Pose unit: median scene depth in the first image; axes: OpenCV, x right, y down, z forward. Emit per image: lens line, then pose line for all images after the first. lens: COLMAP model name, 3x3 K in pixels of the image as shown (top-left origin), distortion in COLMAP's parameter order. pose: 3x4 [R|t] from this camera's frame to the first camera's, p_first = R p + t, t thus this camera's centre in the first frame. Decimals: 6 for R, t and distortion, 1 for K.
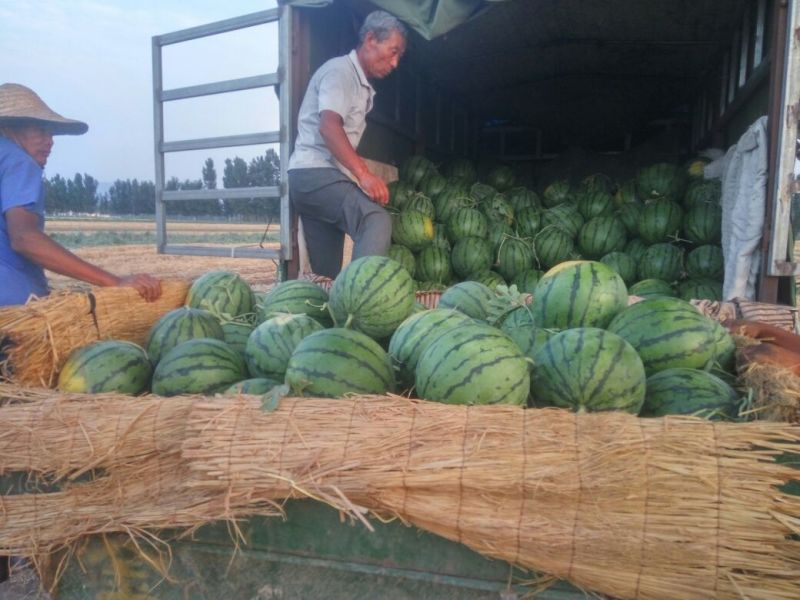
lens RADIAL K [[638.7, 0, 400.0], [0, 638.7, 300.0], [0, 0, 1]] dist [0.008910, 0.001665]
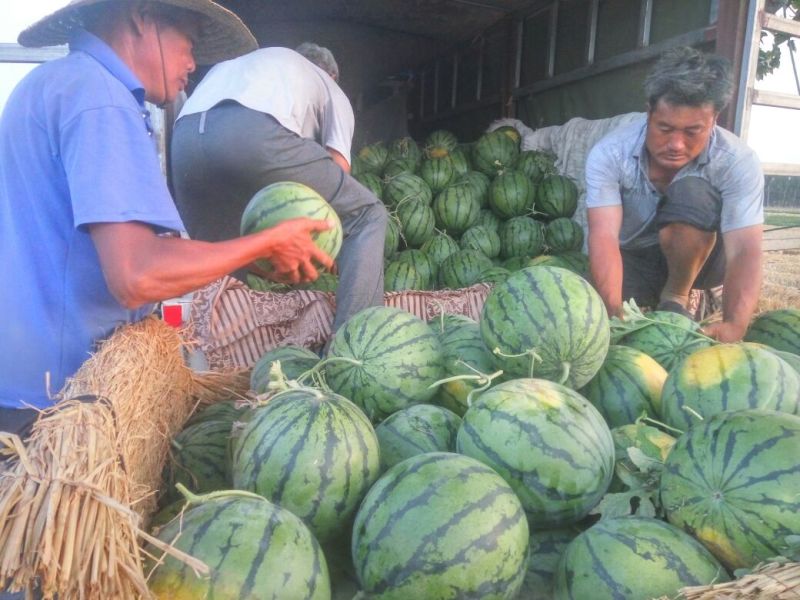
lens RADIAL K [[638.7, 0, 400.0], [0, 638.7, 300.0], [0, 0, 1]] dist [0.008910, 0.001665]
pose [[0.838918, -0.087735, 0.537139, -0.292178], [0.050638, 0.995223, 0.083470, -0.054091], [-0.541896, -0.042825, 0.839353, 0.286246]]
